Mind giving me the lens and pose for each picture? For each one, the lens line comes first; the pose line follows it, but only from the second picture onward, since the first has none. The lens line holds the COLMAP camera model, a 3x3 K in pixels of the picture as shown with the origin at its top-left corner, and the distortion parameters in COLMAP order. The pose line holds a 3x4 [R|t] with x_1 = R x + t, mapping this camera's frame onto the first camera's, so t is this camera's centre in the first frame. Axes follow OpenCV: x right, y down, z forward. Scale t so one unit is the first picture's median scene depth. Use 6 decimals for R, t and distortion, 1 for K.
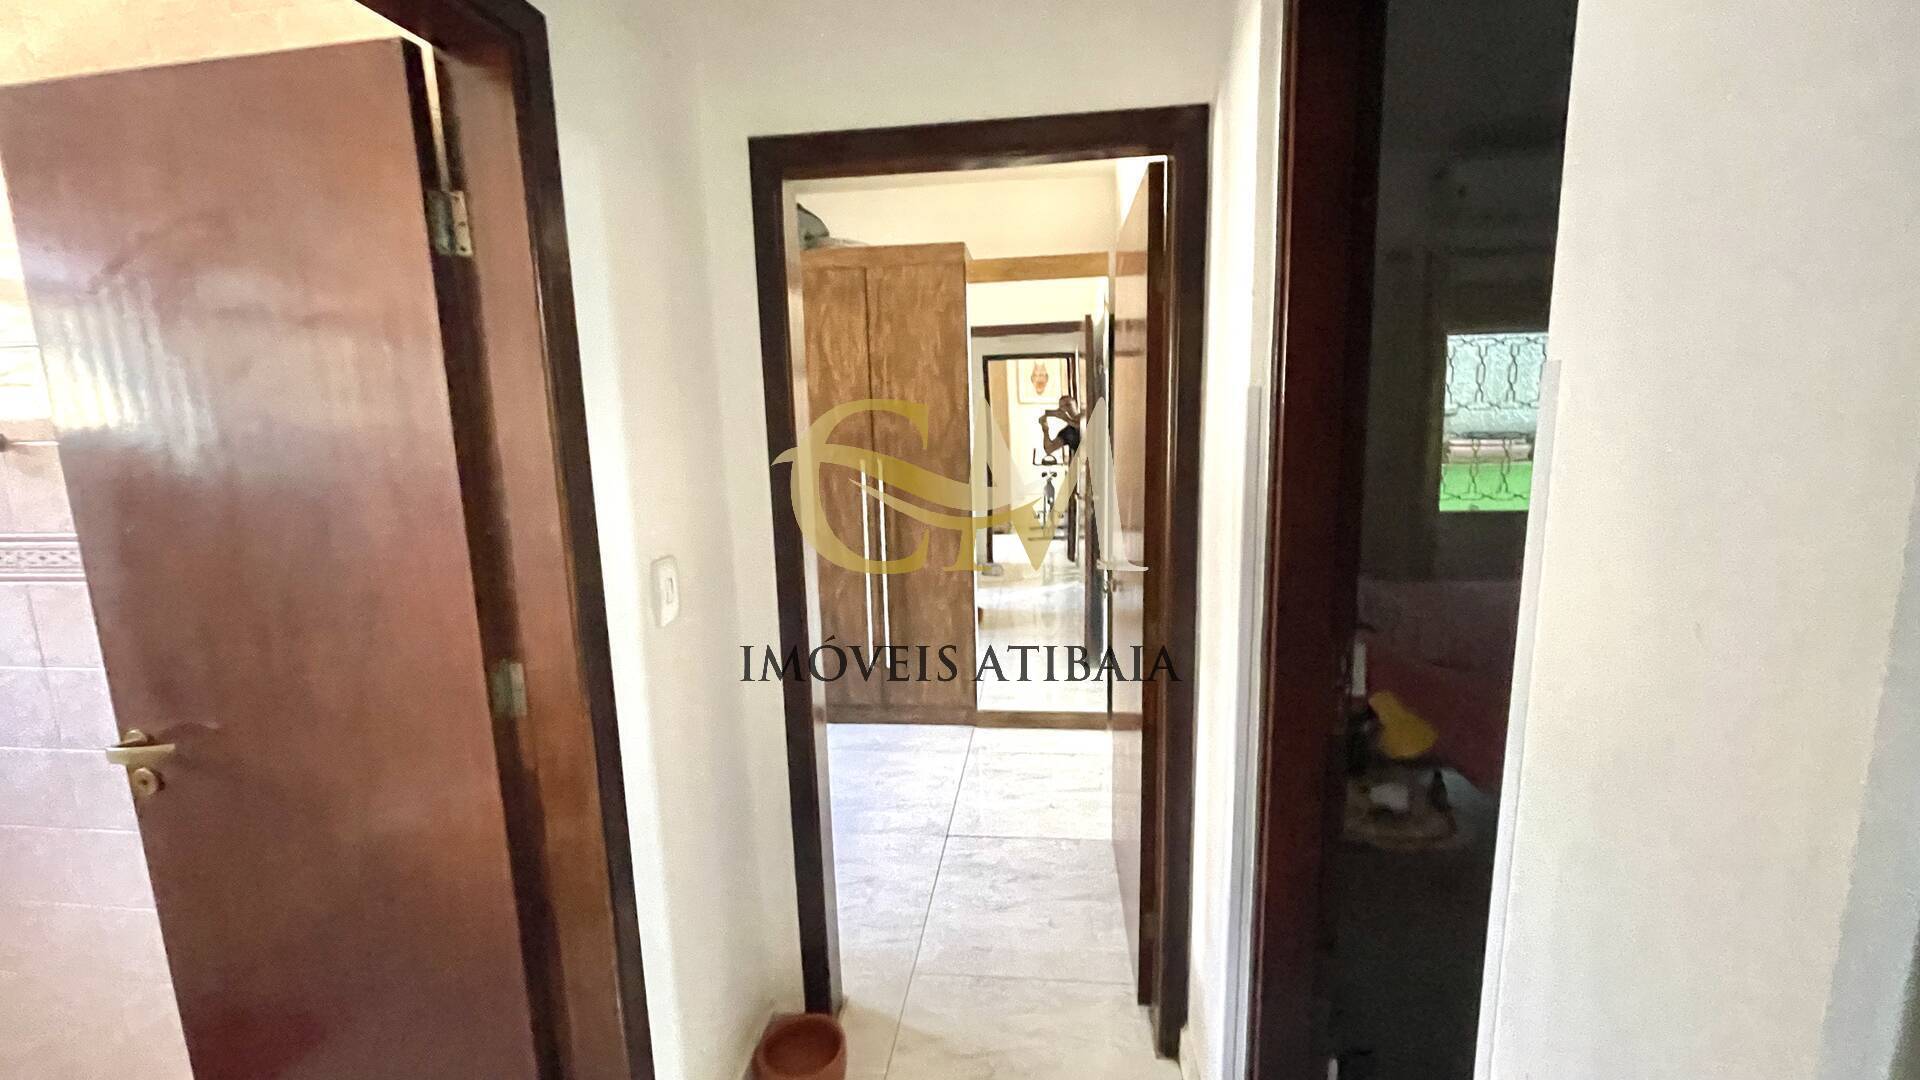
lens RADIAL K [[778.7, 0, 955.7], [0, 778.7, 538.6], [0, 0, 1]] dist [-0.005177, 0.002454]
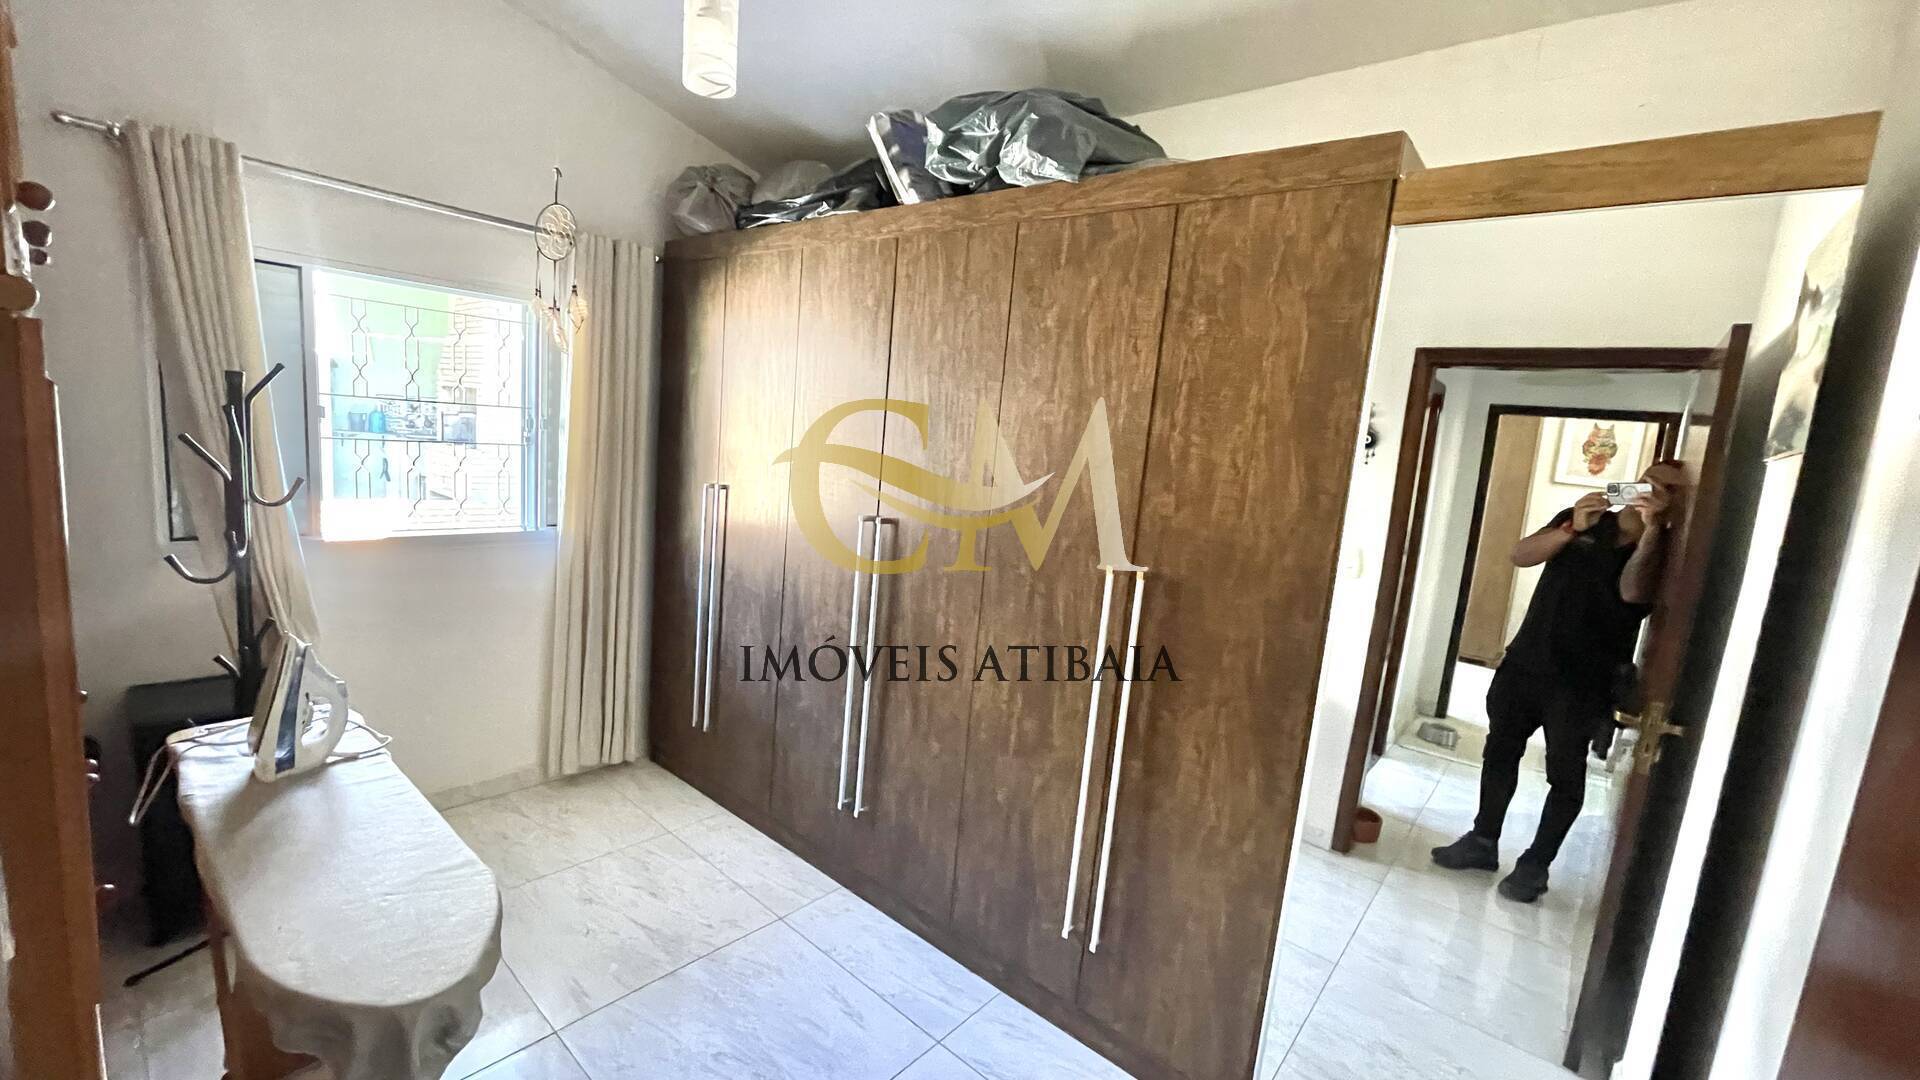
lens RADIAL K [[778.7, 0, 955.4], [0, 778.7, 532.4], [0, 0, 1]] dist [-0.005177, 0.002454]
pose [[0.823145, 0.178785, -0.538950, 0.077106], [-0.202834, 0.979098, 0.015004, -0.112873], [0.530368, 0.096967, 0.842204, 0.505300]]
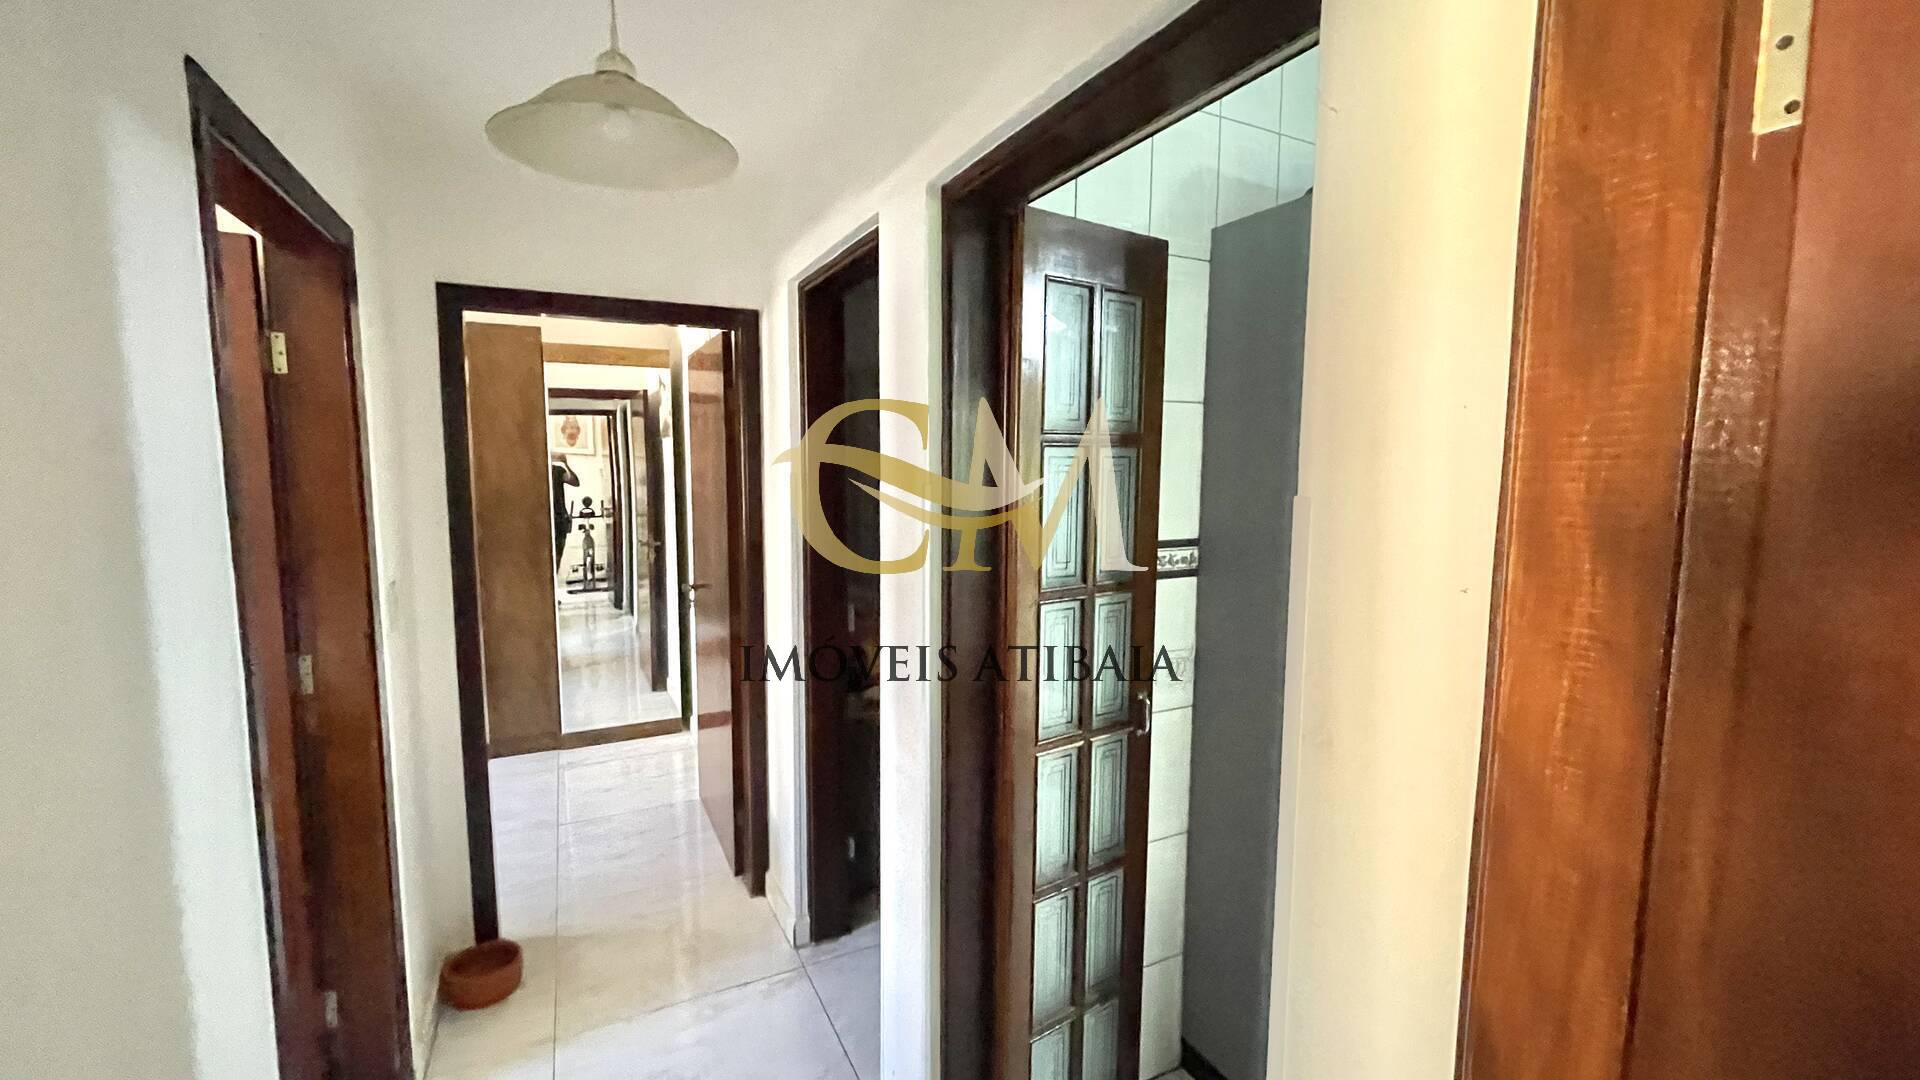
lens RADIAL K [[778.7, 0, 974.0], [0, 778.7, 538.2], [0, 0, 1]] dist [-0.005177, 0.002454]
pose [[0.820483, -0.022249, 0.571238, -0.119107], [0.060778, 0.996974, -0.048467, 0.029131], [-0.568431, 0.074485, 0.819352, -0.276866]]
